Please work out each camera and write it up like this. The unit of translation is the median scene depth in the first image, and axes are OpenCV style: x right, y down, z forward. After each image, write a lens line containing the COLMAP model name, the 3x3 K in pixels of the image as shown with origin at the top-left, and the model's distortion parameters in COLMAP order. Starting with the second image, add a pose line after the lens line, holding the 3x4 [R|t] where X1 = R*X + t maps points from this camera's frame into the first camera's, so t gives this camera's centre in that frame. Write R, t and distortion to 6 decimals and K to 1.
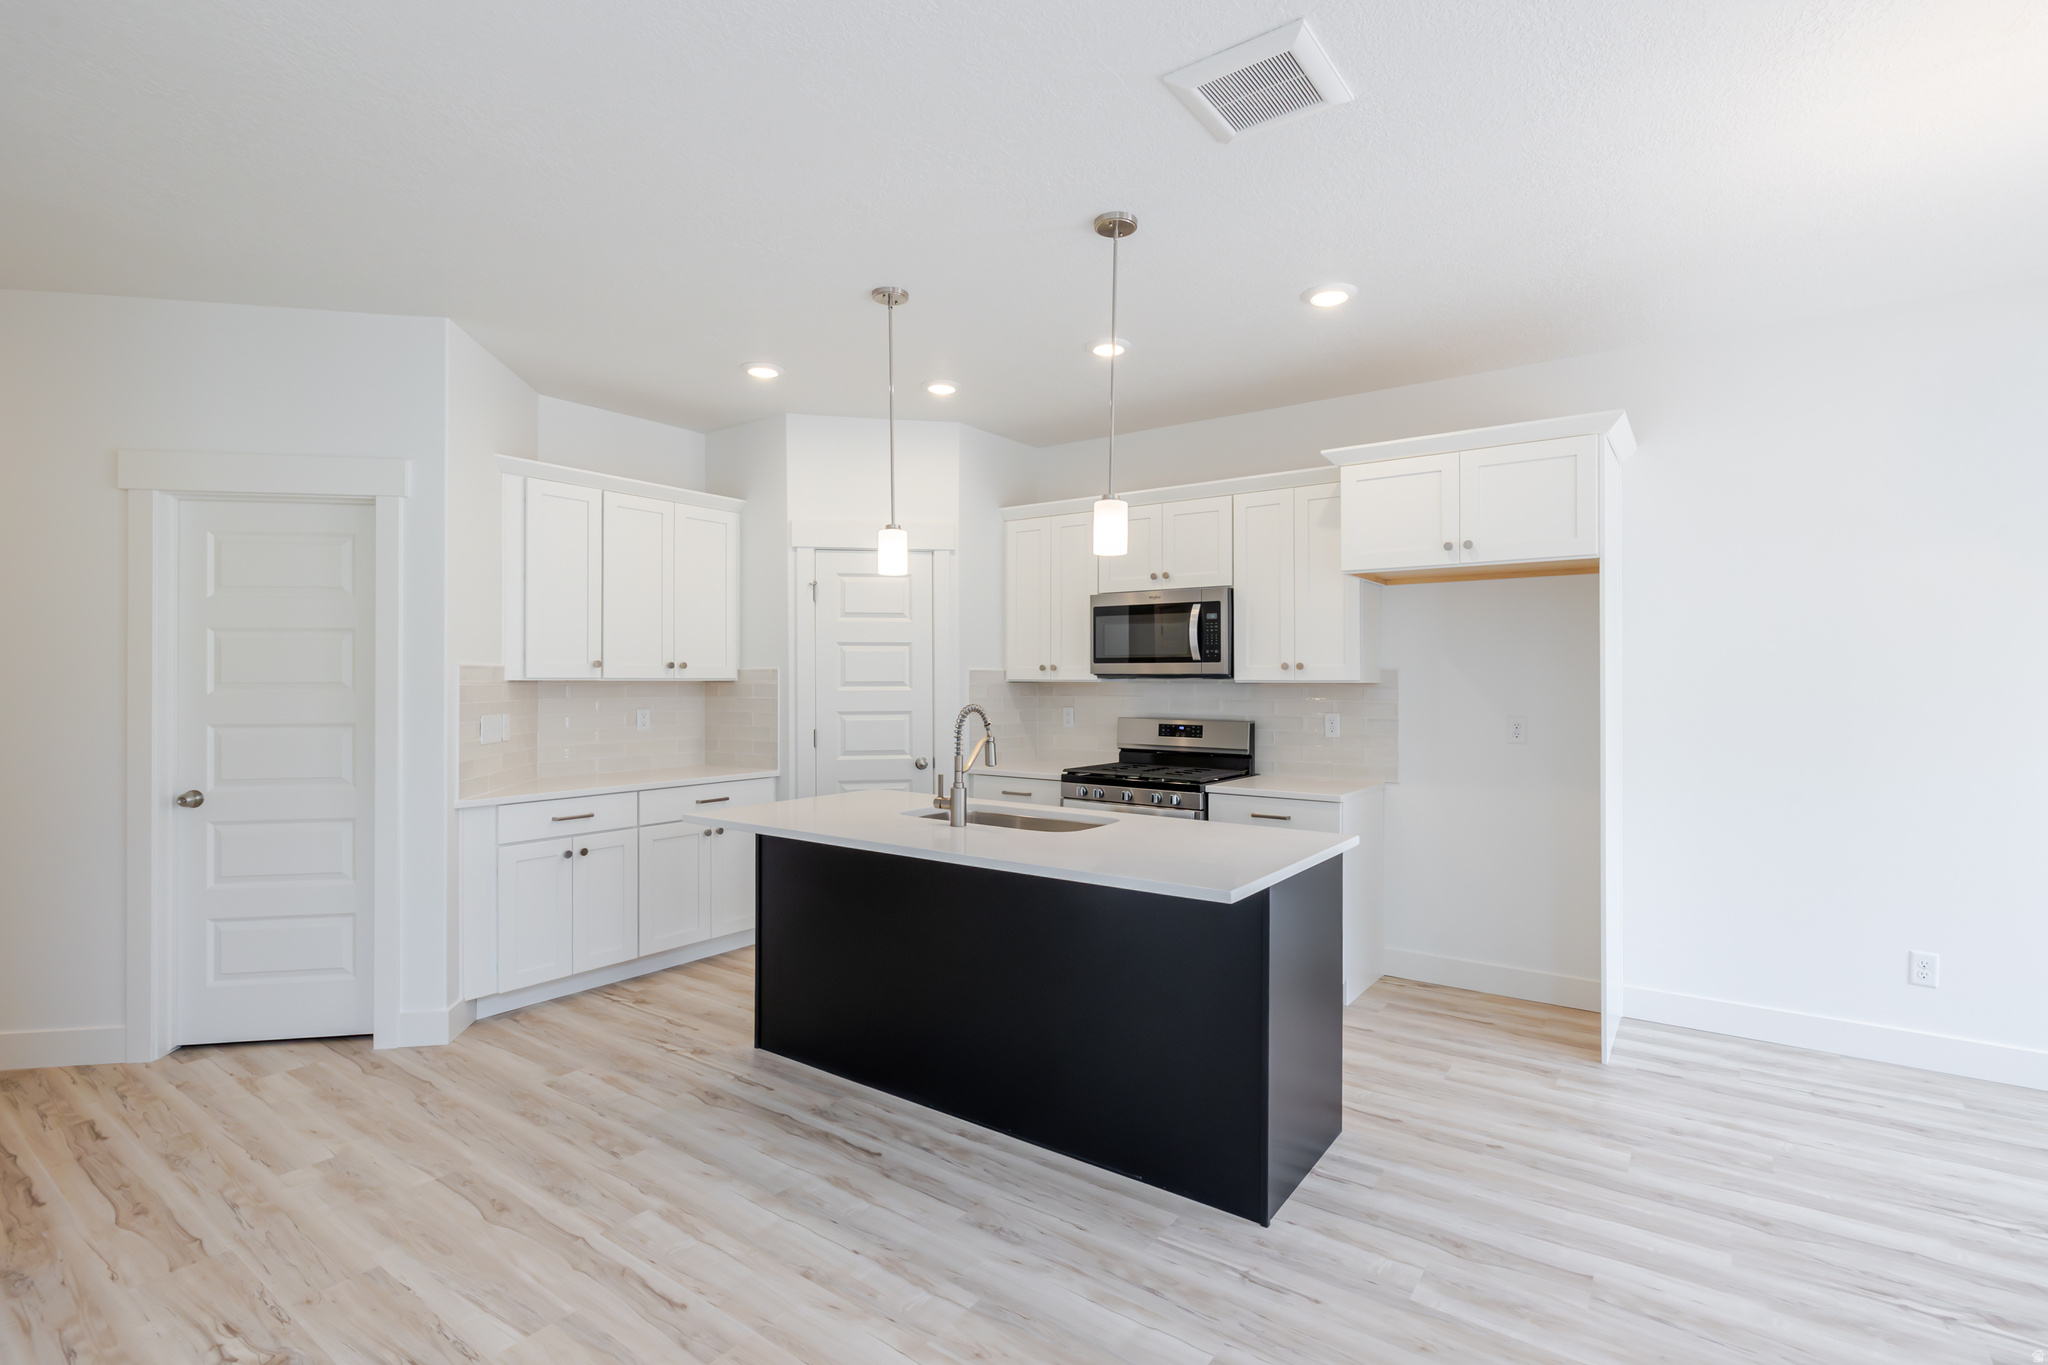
lens RADIAL K [[960.7, 0, 1028.8], [0, 960.7, 673.8], [0, 0, 1]] dist [-0.004619, 0.001119]
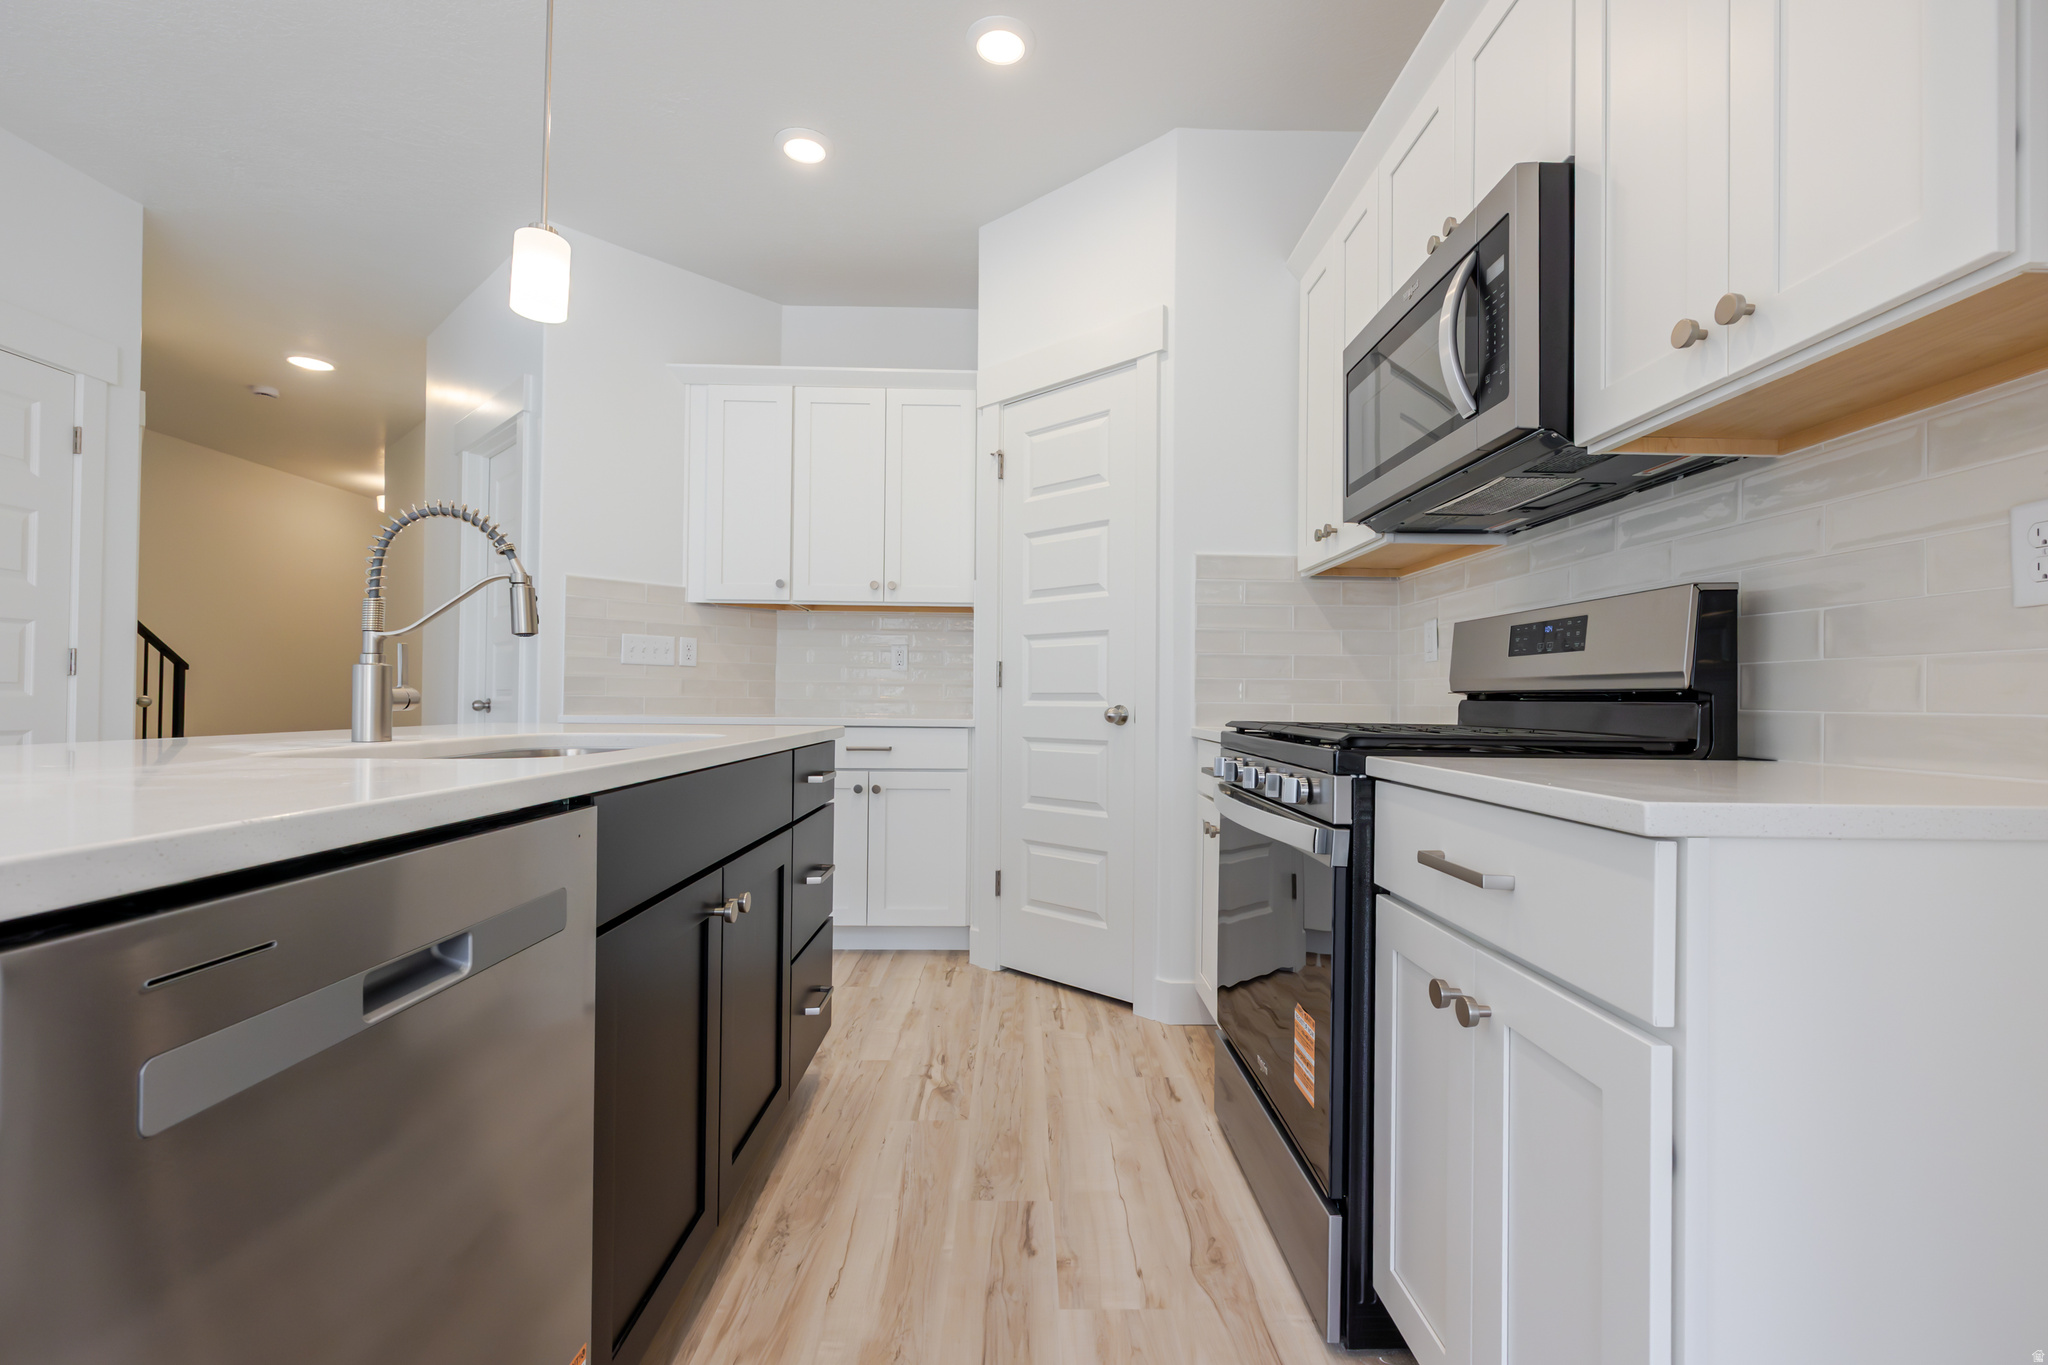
lens RADIAL K [[904.8, 0, 1033.6], [0, 904.8, 698.8], [0, 0, 1]] dist [0.001201, 0.000301]
pose [[0.604065, 0.004828, -0.796920, 0.428865], [-0.006602, 0.999978, 0.001054, 0.113707], [0.796908, 0.004625, 0.604083, 0.842587]]
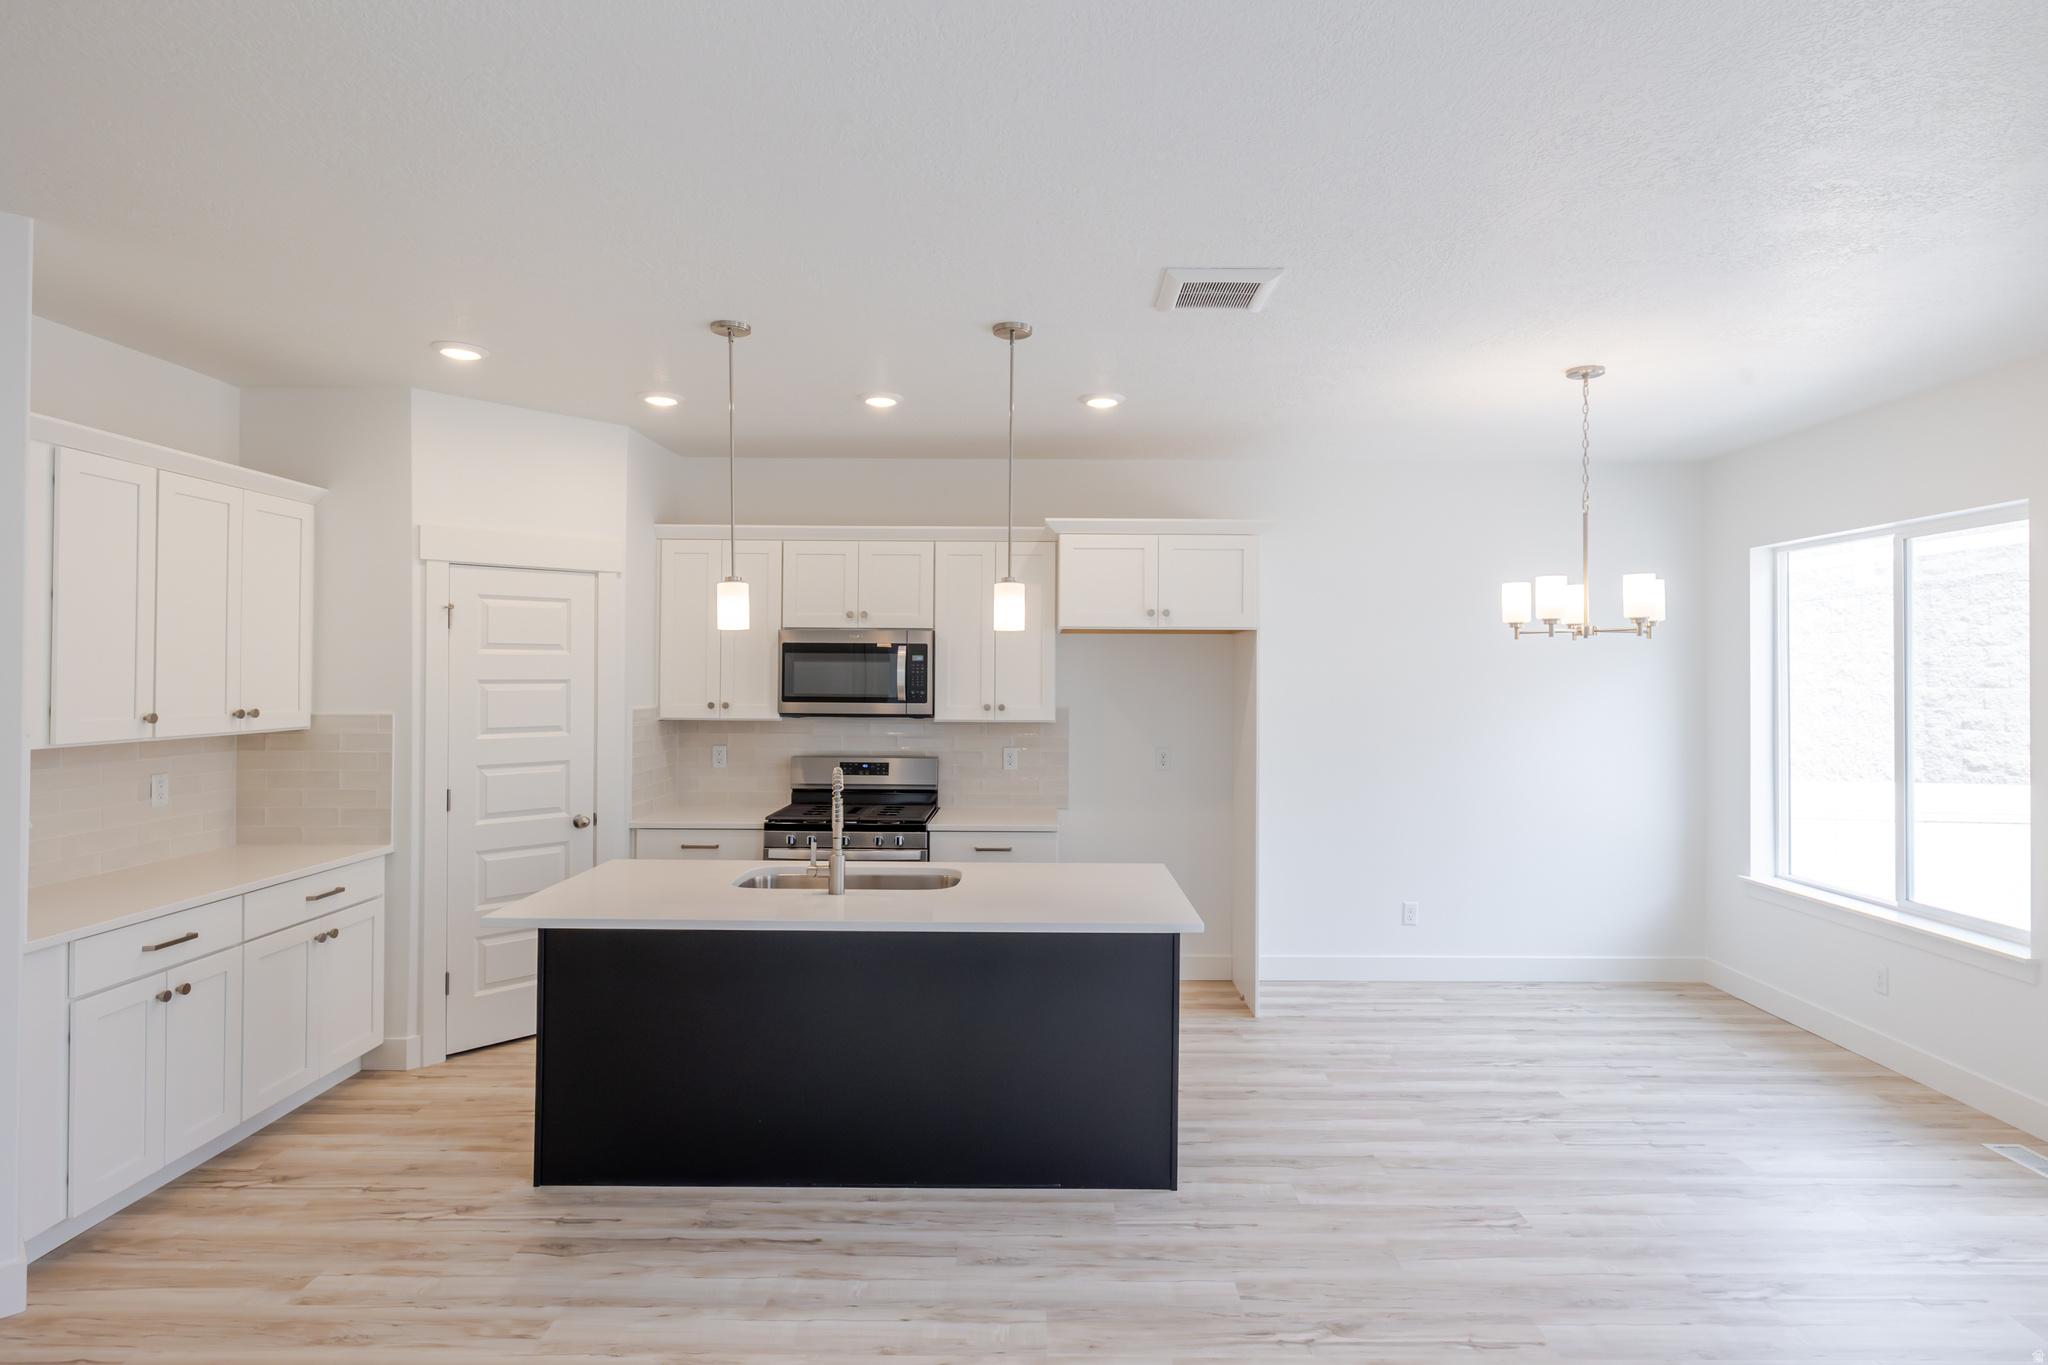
lens RADIAL K [[1082.1, 0, 1037.9], [0, 1082.1, 661.2], [0, 0, 1]] dist [-0.003216, 0.000802]
pose [[0.810531, 0.008106, 0.585639, -0.475697], [-0.007646, 0.999965, -0.003260, -0.066788], [-0.585645, -0.001836, 0.810565, -0.018301]]
